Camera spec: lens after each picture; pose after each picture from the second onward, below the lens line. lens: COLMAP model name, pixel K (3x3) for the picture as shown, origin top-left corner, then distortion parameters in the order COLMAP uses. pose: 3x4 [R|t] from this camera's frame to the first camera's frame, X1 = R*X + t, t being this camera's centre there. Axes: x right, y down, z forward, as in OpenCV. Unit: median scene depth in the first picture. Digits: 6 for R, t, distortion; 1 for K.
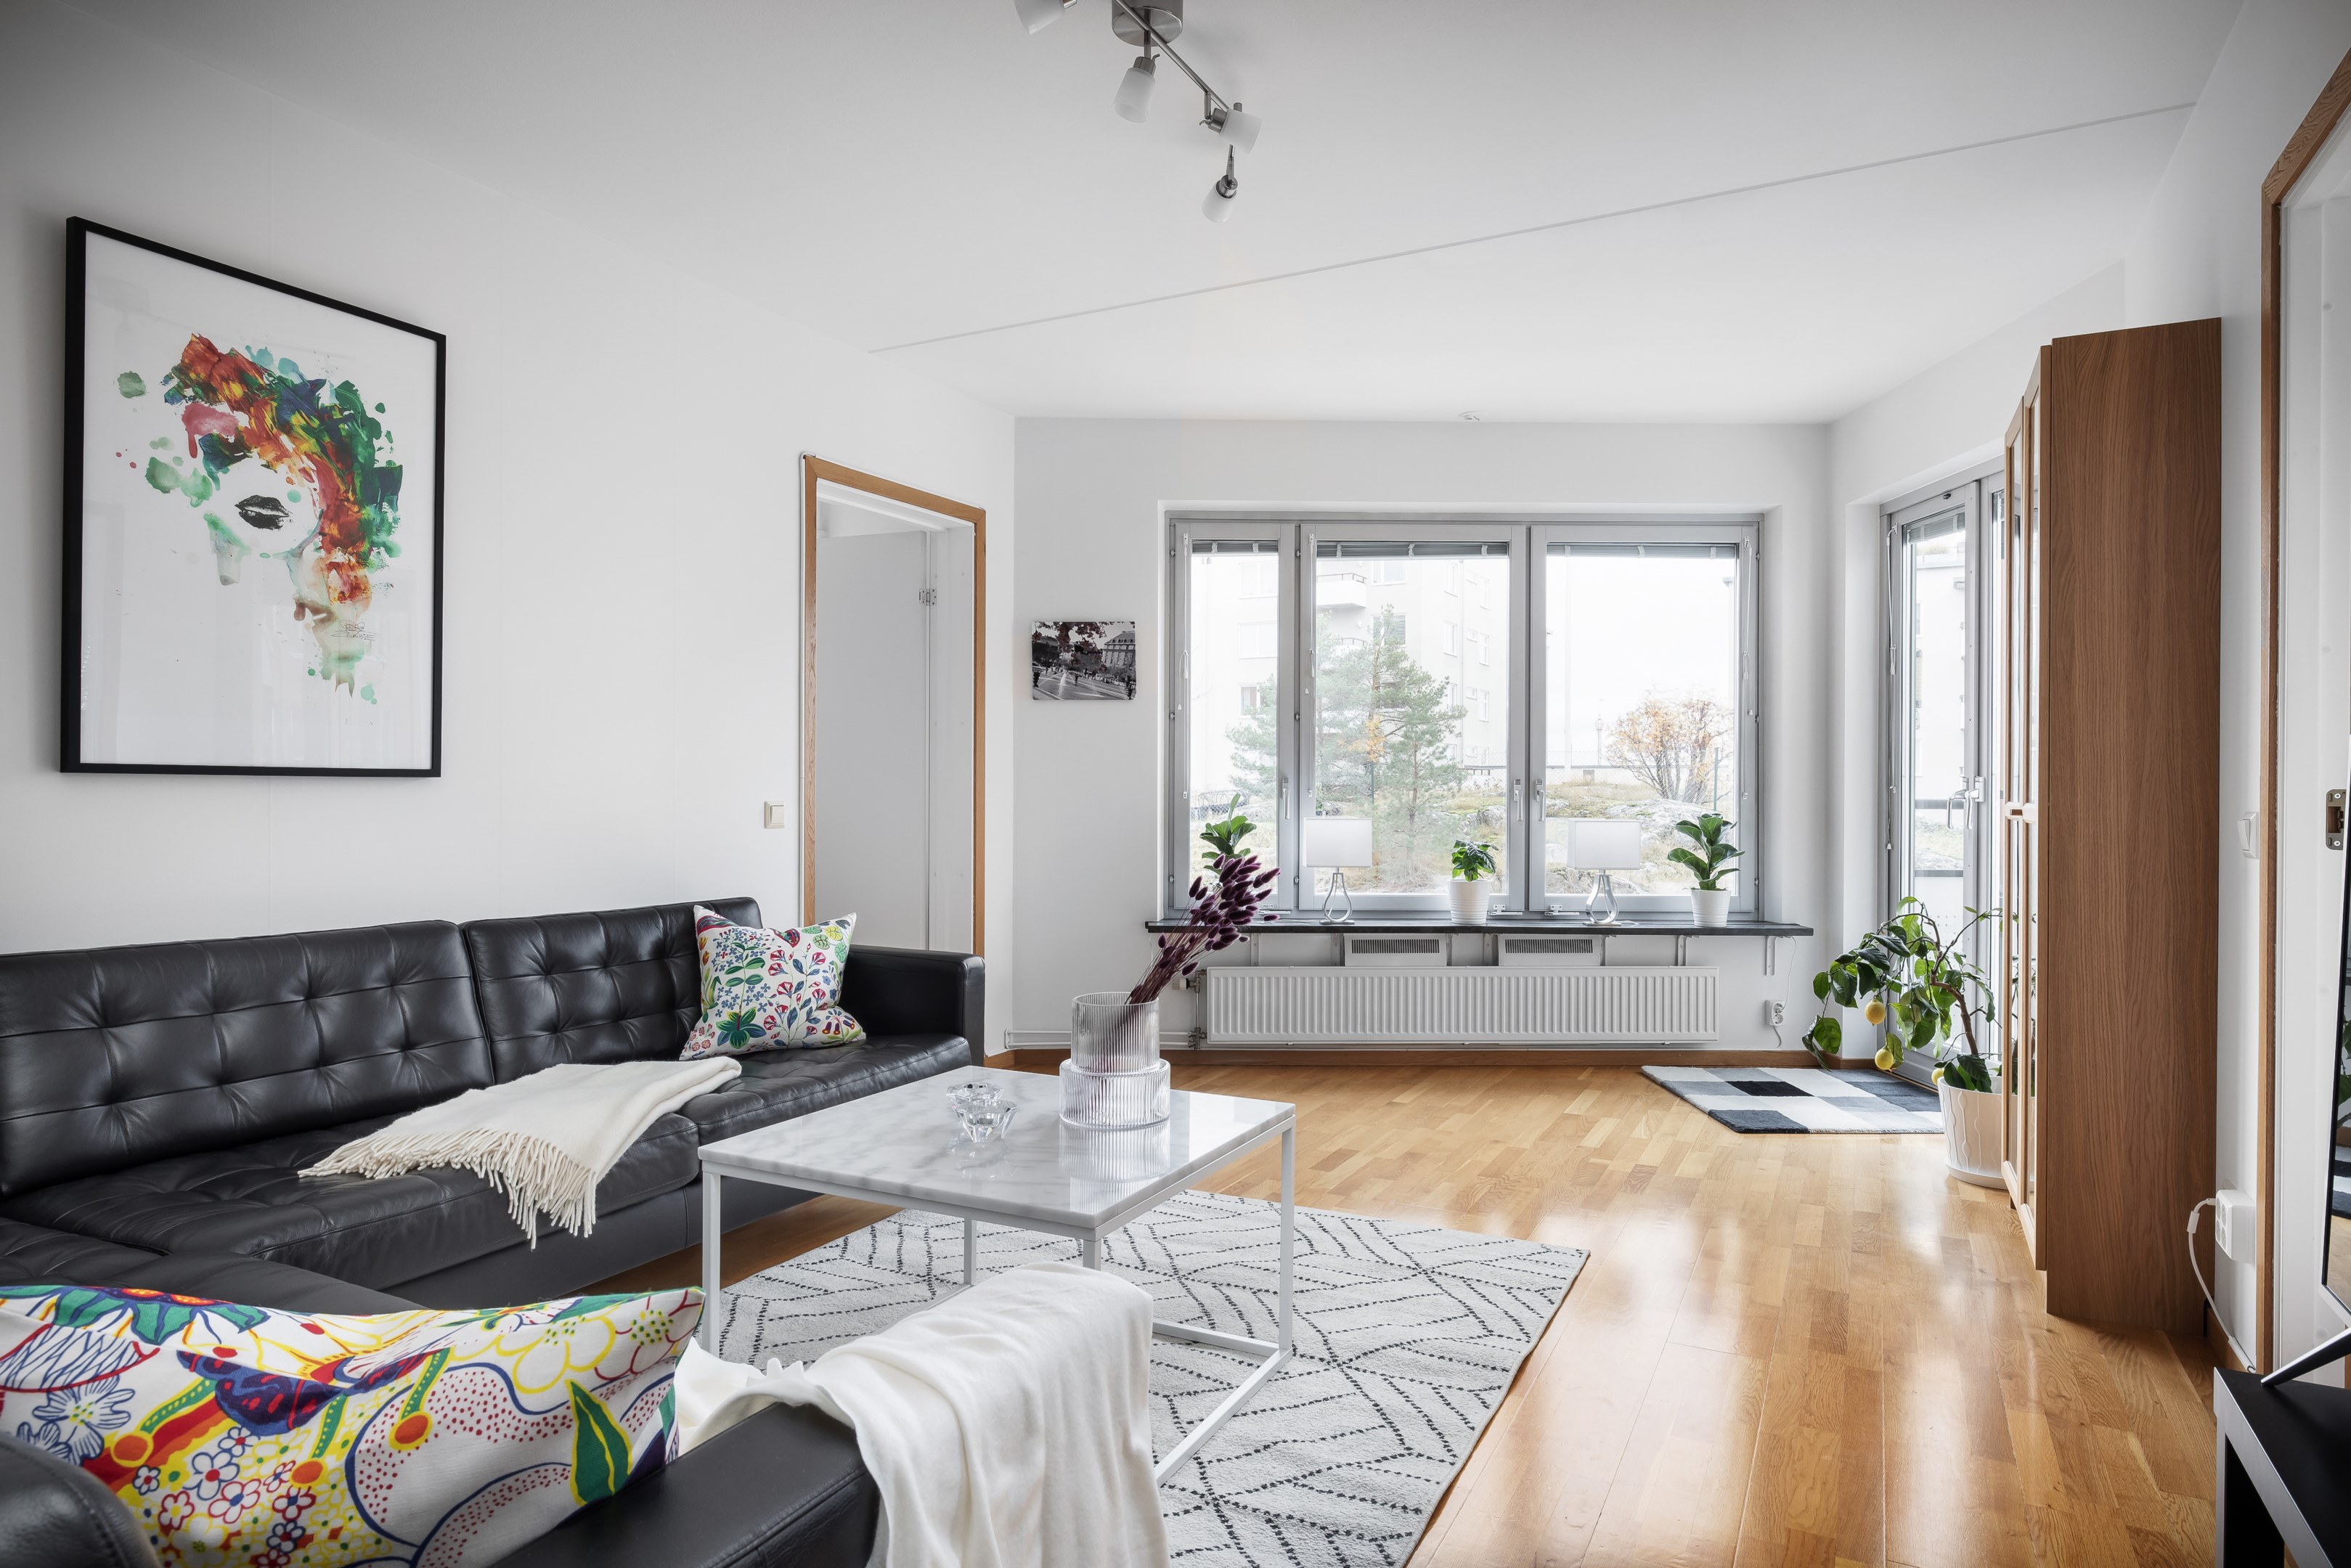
lens RADIAL K [[1324.0, 0, 1181.5], [0, 1324.0, 791.2], [0, 0, 1]] dist [0.000584, -0.000527]
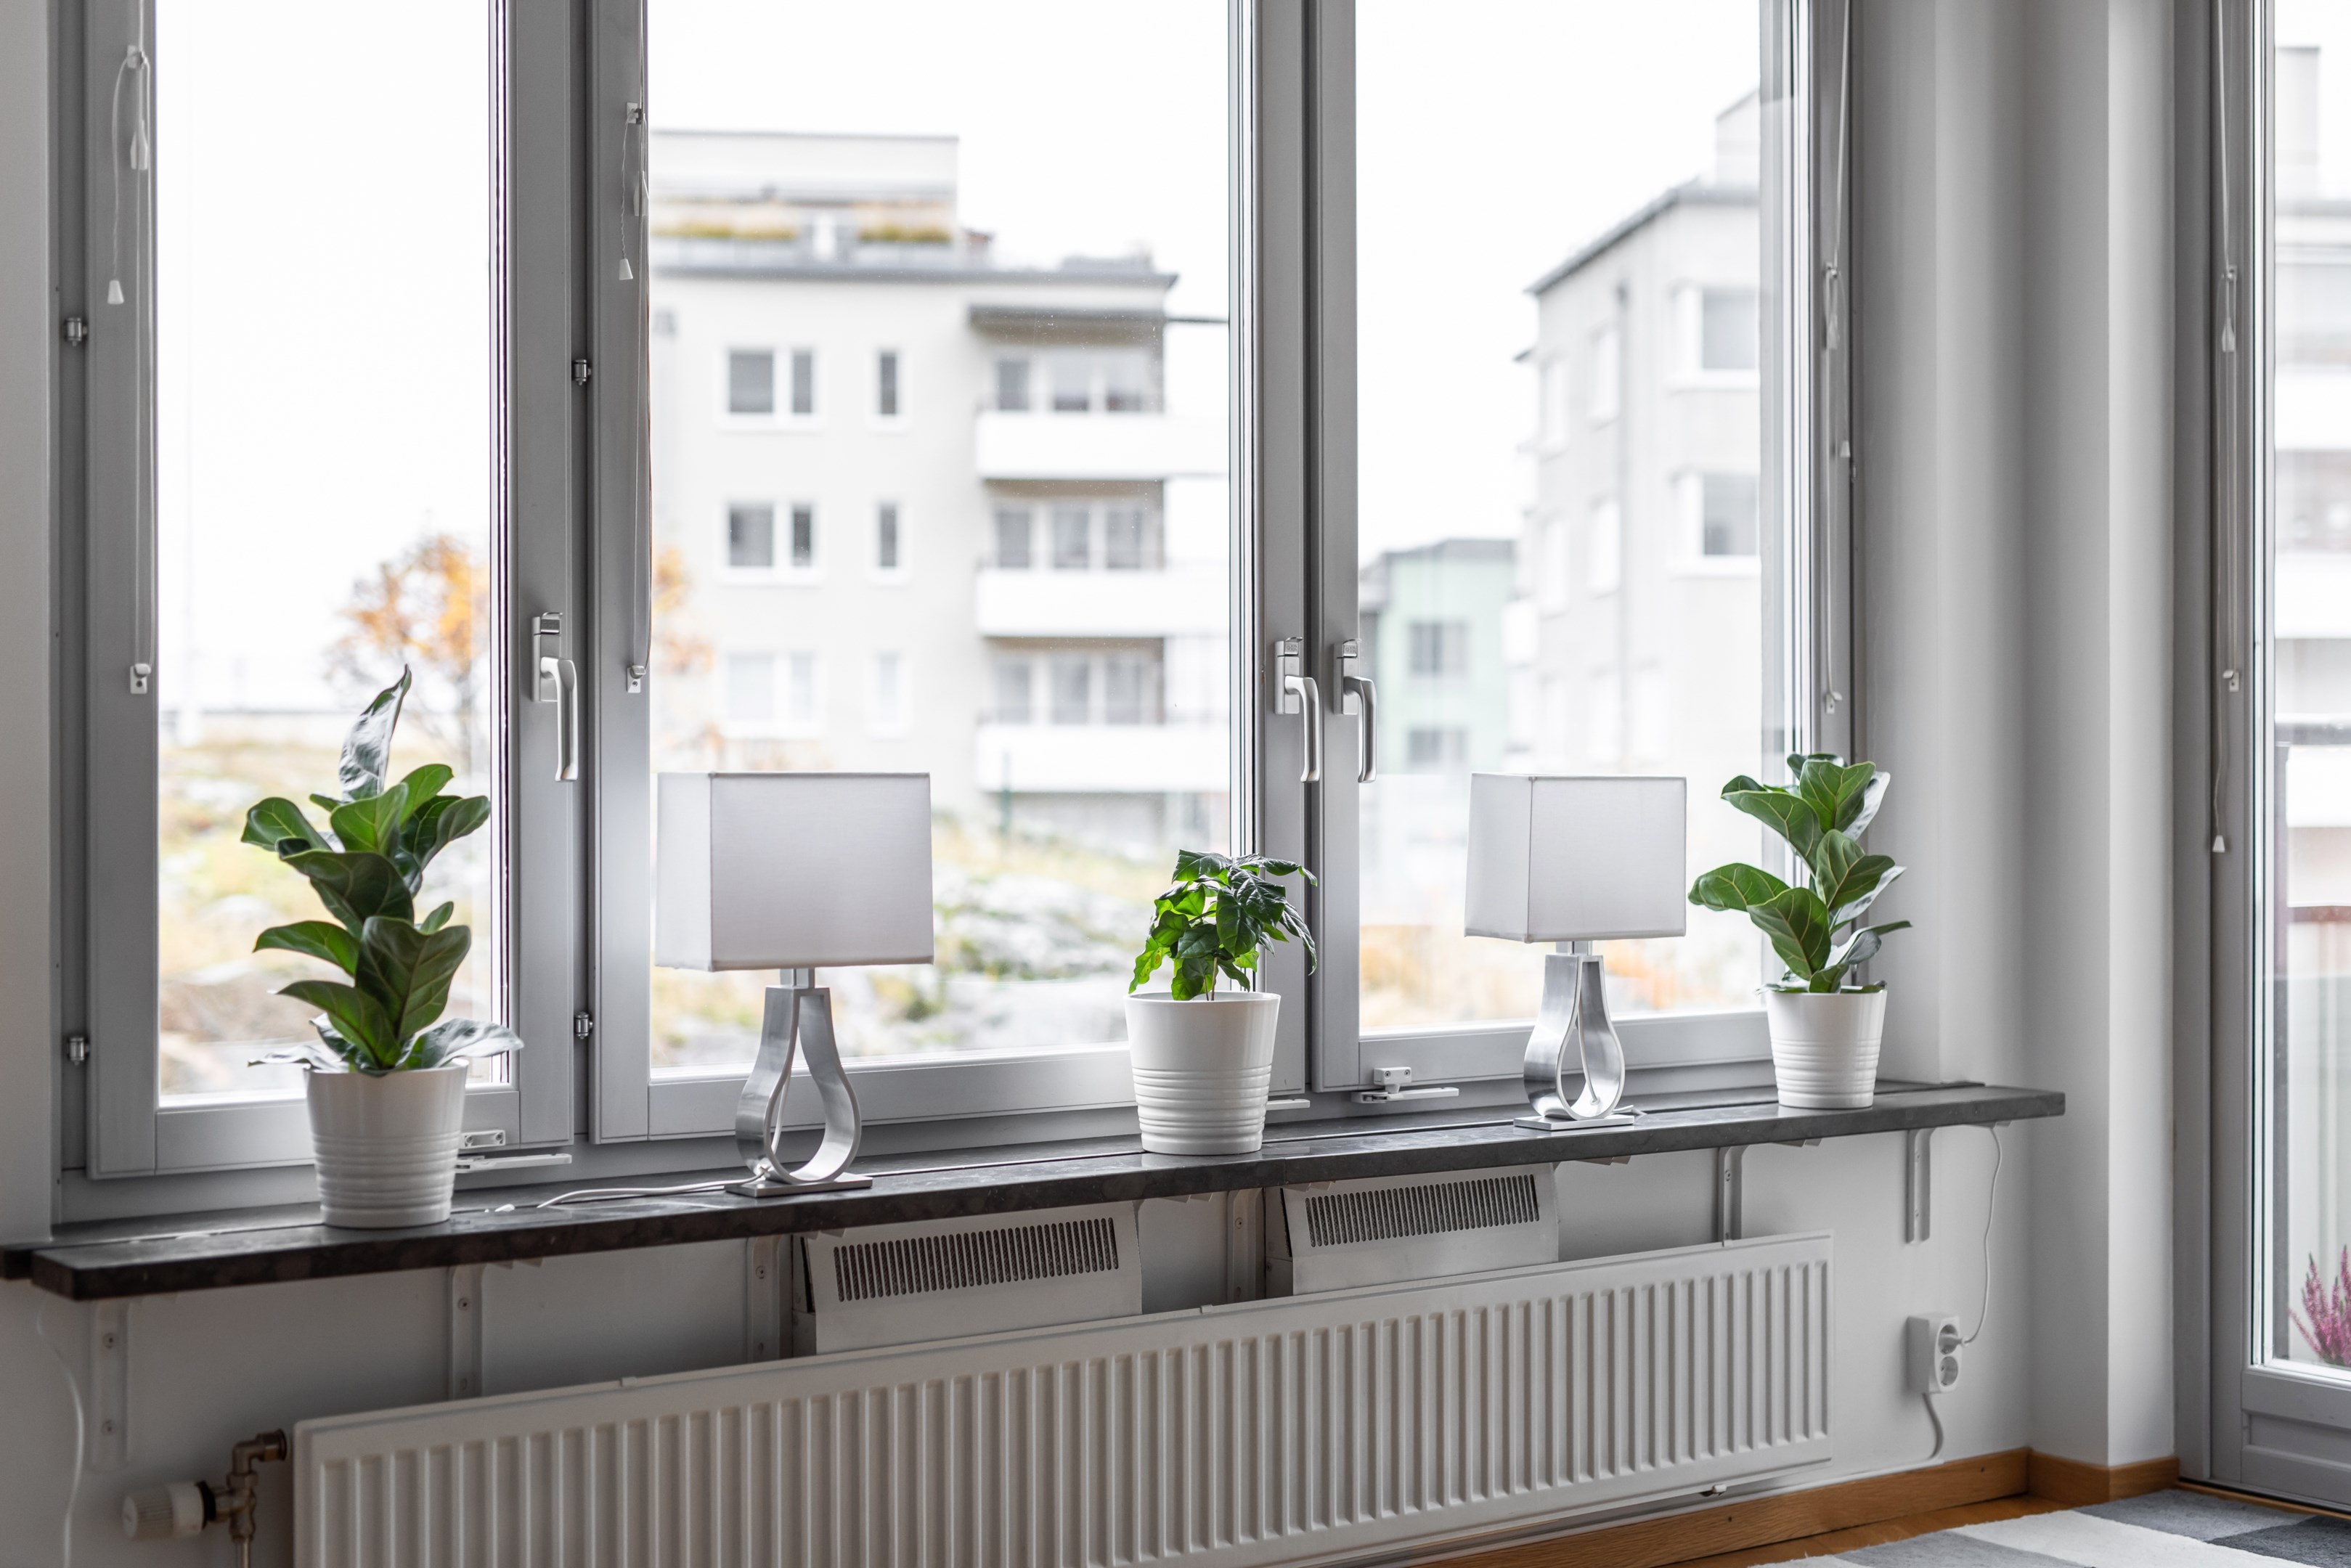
lens RADIAL K [[3264.4, 0, 1175.5], [0, 3264.4, 784.0], [0, 0, 1]] dist [-0.001159, -0.056210]
pose [[0.818625, -0.006626, 0.574290, -0.179192], [0.005048, 0.999978, 0.004342, 0.019988], [-0.574306, -0.000655, 0.818640, 0.443657]]
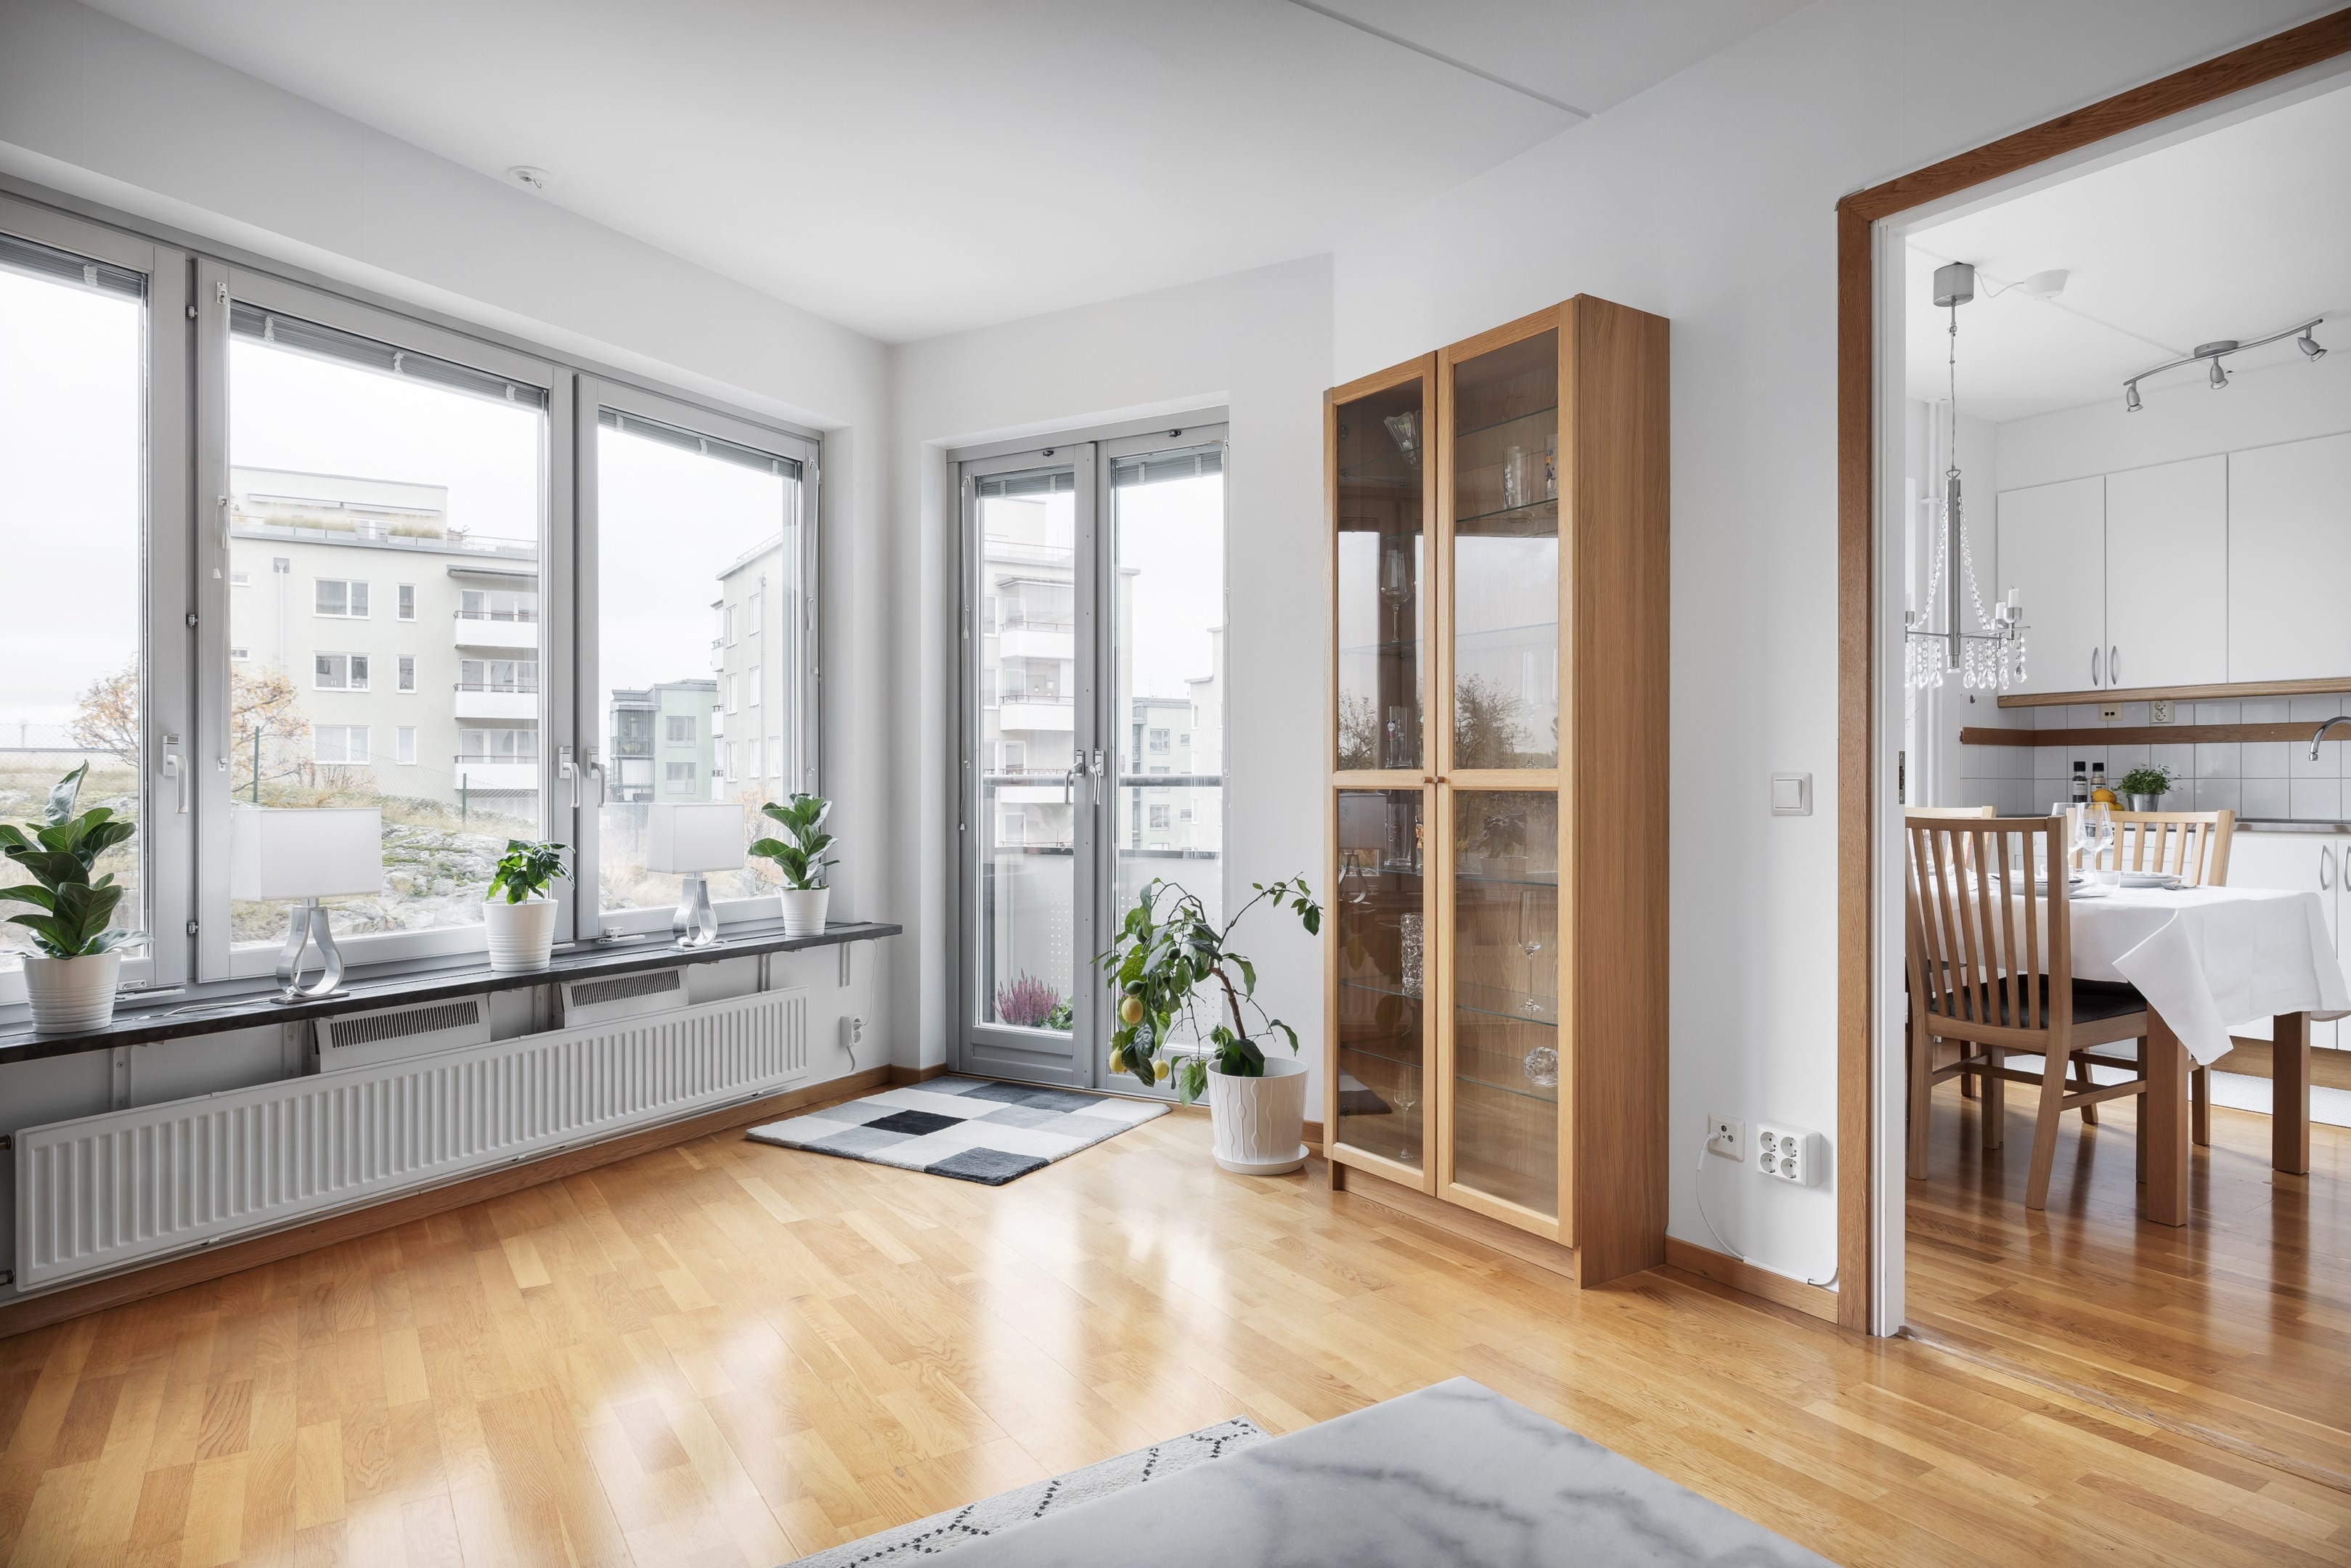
lens RADIAL K [[1337.4, 0, 1177.2], [0, 1337.4, 781.5], [0, 0, 1]] dist [-0.001057, -0.001954]
pose [[0.501438, -0.002900, 0.865189, -0.182454], [0.002652, 0.999995, 0.001814, 0.008858], [-0.865190, 0.001384, 0.501443, 0.401133]]
